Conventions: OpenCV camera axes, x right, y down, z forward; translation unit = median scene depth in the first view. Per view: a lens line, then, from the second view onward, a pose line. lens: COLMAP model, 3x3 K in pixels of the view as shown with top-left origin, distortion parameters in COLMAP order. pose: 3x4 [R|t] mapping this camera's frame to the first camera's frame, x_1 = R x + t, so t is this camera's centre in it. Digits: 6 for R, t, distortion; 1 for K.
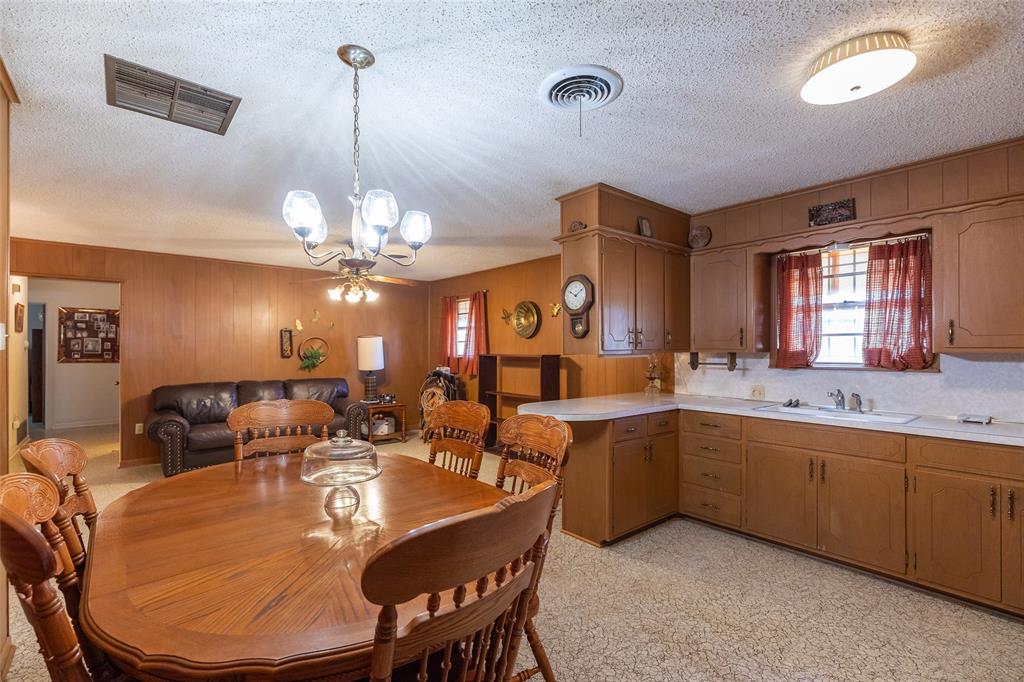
lens RADIAL K [[460.9, 0, 510.3], [0, 460.9, 348.2], [0, 0, 1]] dist [0.010140, -0.002200]
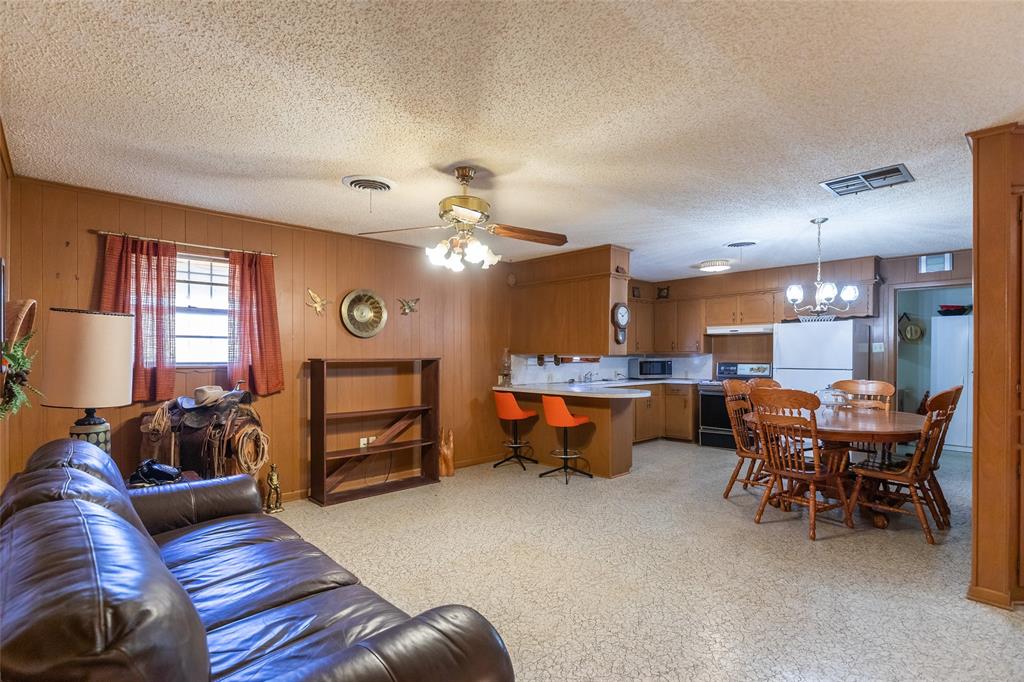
lens RADIAL K [[493.0, 0, 518.3], [0, 493.0, 359.3], [0, 0, 1]] dist [-0.005084, -0.000982]
pose [[-0.054547, -0.006645, 0.998489, -1.404087], [0.000649, 0.999977, 0.006690, 0.016901], [-0.998511, 0.001013, -0.054541, 1.378209]]
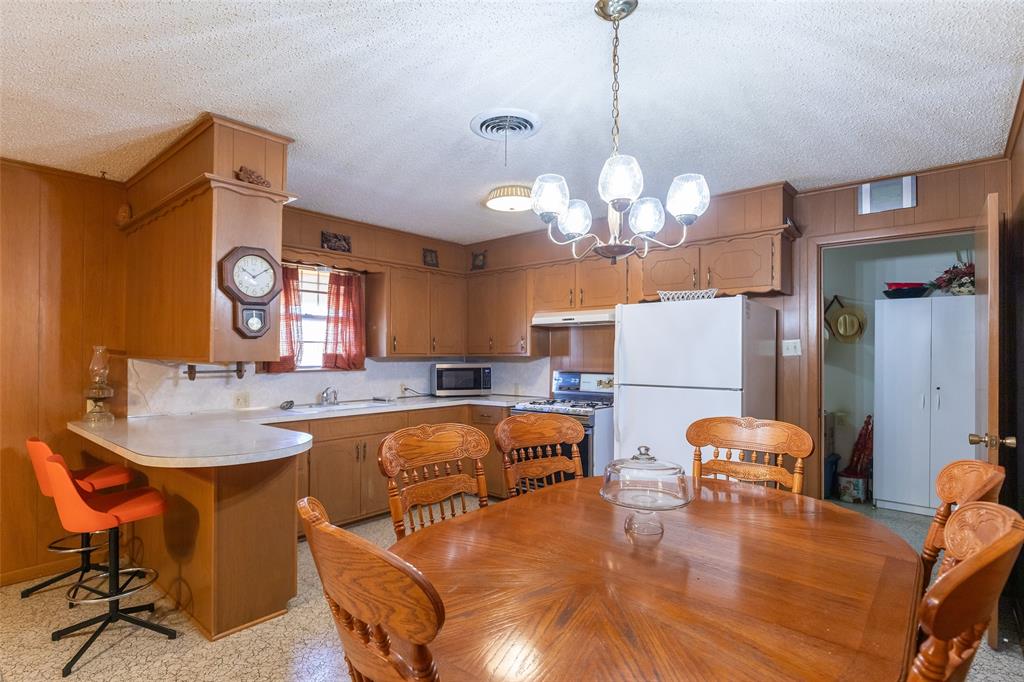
lens RADIAL K [[511.5, 0, 504.6], [0, 511.5, 352.9], [0, 0, 1]] dist [-0.005788, -0.000902]
pose [[-0.142754, 0.003893, 0.989751, -0.645788], [-0.002360, 0.999988, -0.004274, 0.002902], [-0.989755, -0.002946, -0.142743, 0.706678]]
